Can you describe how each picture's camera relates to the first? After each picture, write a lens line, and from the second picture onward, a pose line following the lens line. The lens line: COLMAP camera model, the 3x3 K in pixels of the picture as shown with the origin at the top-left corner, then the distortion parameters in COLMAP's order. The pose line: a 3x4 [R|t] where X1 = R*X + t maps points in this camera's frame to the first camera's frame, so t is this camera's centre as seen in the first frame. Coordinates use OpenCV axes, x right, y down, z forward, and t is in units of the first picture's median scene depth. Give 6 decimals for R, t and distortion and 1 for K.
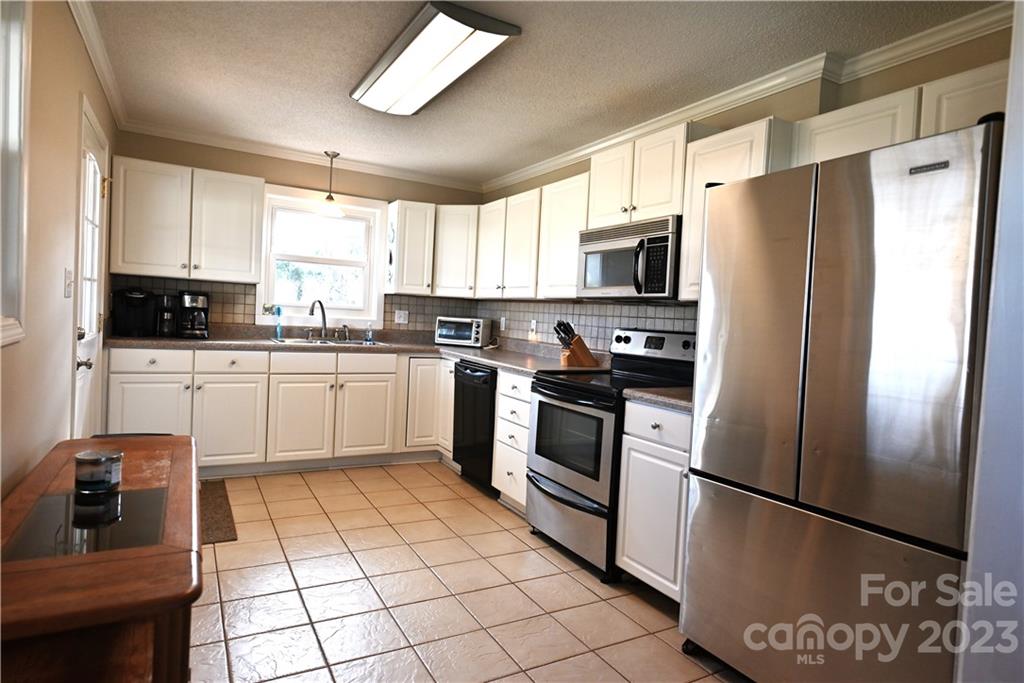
lens RADIAL K [[571.6, 0, 508.4], [0, 571.6, 335.4], [0, 0, 1]] dist [-0.004882, -0.000047]
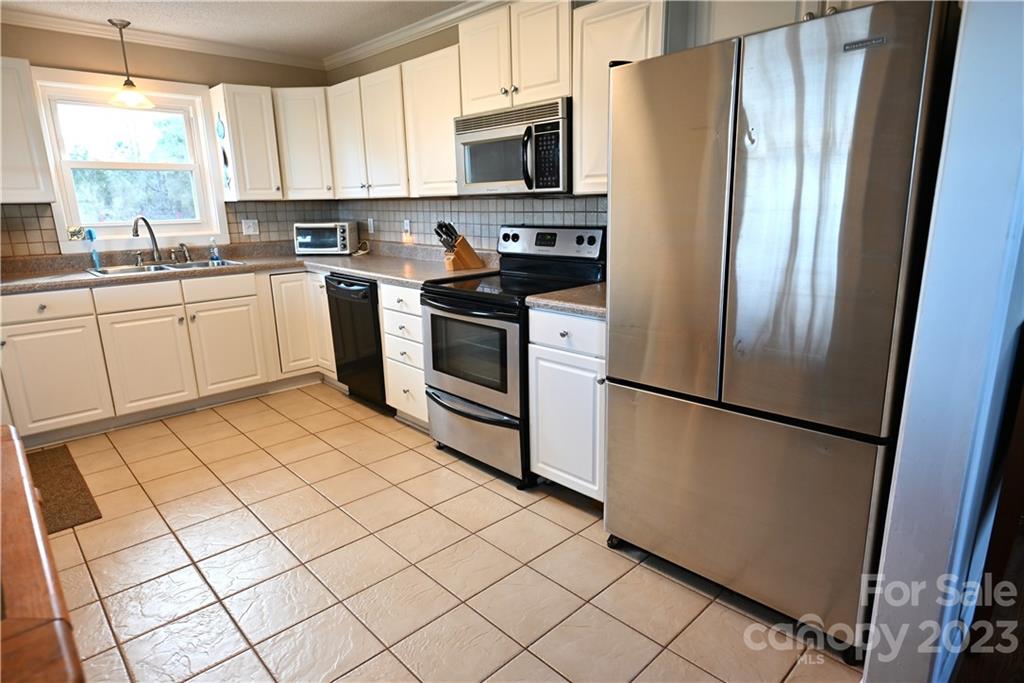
lens RADIAL K [[572.4, 0, 503.4], [0, 572.4, 340.2], [0, 0, 1]] dist [-0.002817, 0.001410]
pose [[0.968470, -0.127229, 0.214193, -0.029758], [0.080127, 0.973155, 0.215752, -0.028491], [-0.235893, -0.191787, 0.952666, 0.065102]]
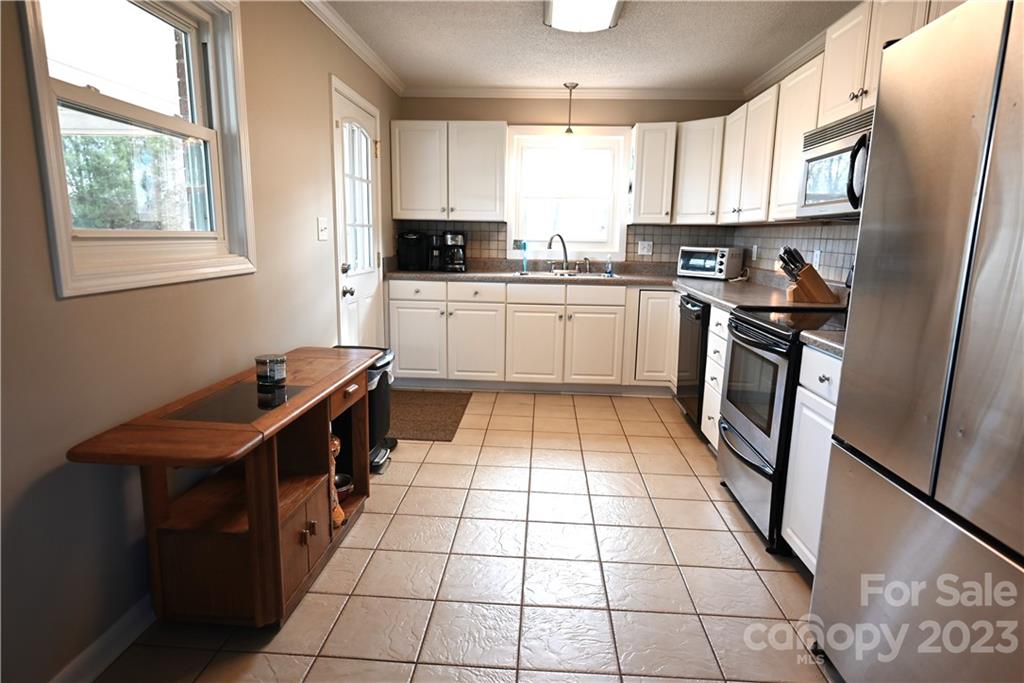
lens RADIAL K [[570.2, 0, 512.0], [0, 570.2, 341.5], [0, 0, 1]] dist [-0.000602, 0.000419]
pose [[0.843193, 0.058154, -0.534456, 0.190899], [0.010214, 0.992220, 0.124078, 0.003291], [0.537514, -0.110081, 0.836039, 0.069415]]
